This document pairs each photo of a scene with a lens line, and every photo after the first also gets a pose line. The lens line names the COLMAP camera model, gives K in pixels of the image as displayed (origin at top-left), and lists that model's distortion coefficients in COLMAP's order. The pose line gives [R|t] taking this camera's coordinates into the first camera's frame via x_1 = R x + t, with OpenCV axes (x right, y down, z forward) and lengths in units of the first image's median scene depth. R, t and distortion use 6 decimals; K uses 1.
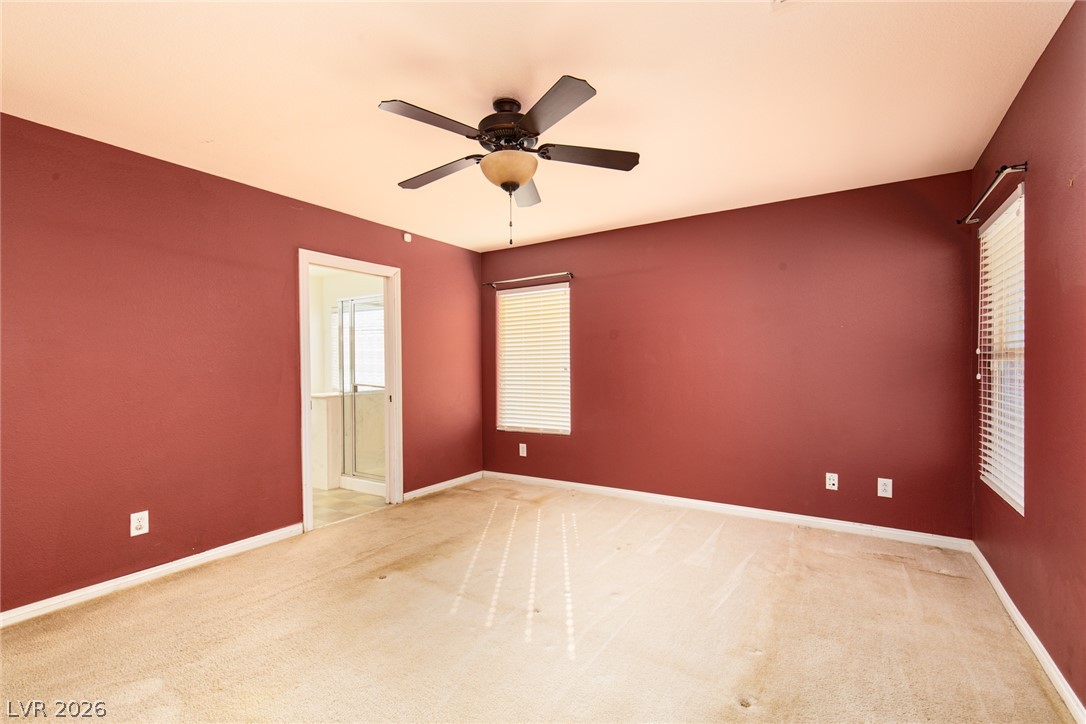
lens RADIAL K [[483.4, 0, 537.7], [0, 483.4, 357.6], [0, 0, 1]] dist [0.011674, -0.000501]
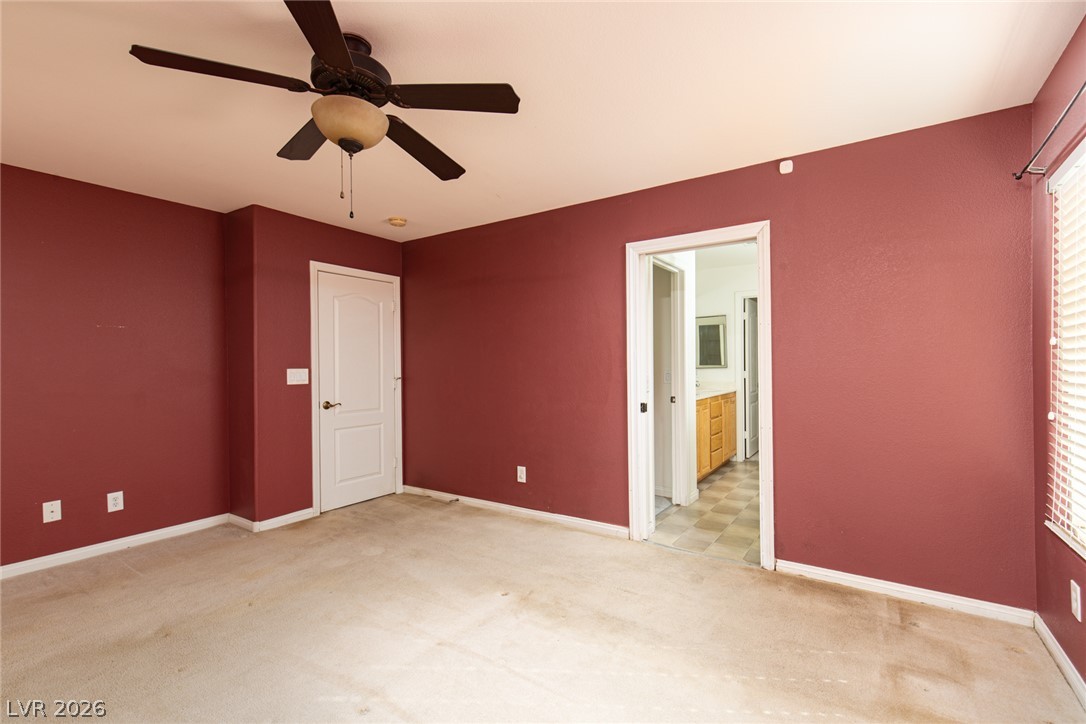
lens RADIAL K [[491.8, 0, 544.7], [0, 491.8, 365.0], [0, 0, 1]] dist [0.009509, -0.000982]
pose [[-0.027602, 0.004479, -0.999609, 0.438956], [0.017295, 0.999842, 0.004003, 0.007929], [0.999469, -0.017178, -0.027675, 0.766742]]
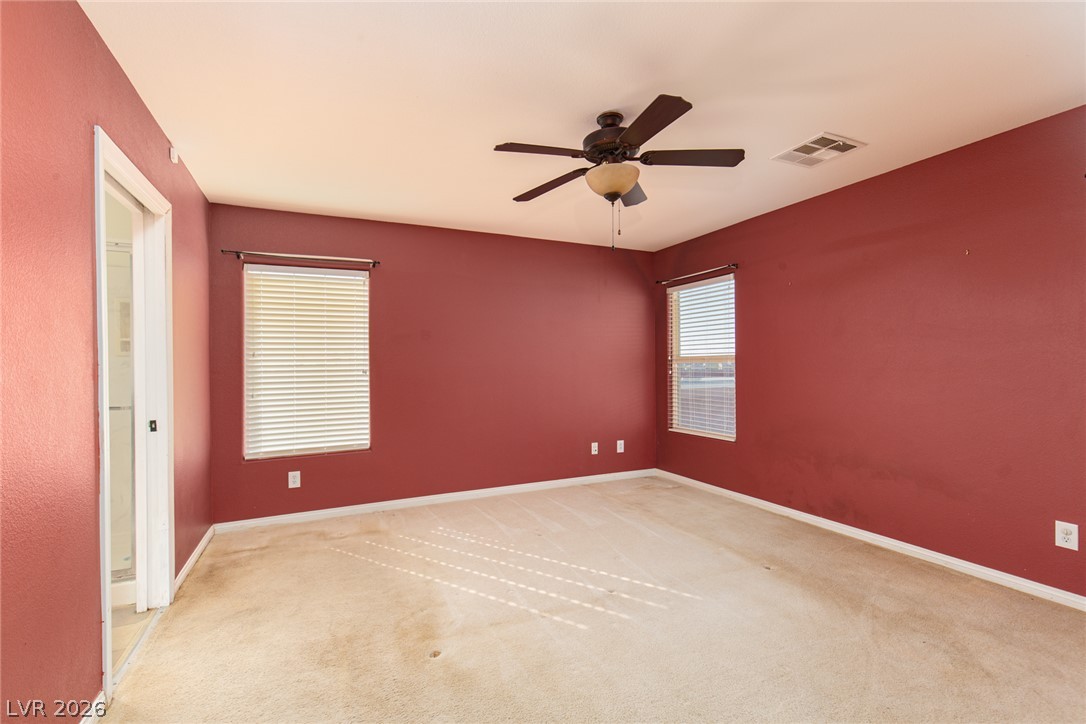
lens RADIAL K [[491.8, 0, 544.7], [0, 491.8, 365.0], [0, 0, 1]] dist [0.009509, -0.000982]
pose [[0.537319, -0.003674, 0.843371, -0.592848], [-0.006494, 0.999943, 0.008494, 0.001263], [-0.843354, -0.010041, 0.537264, 0.311815]]
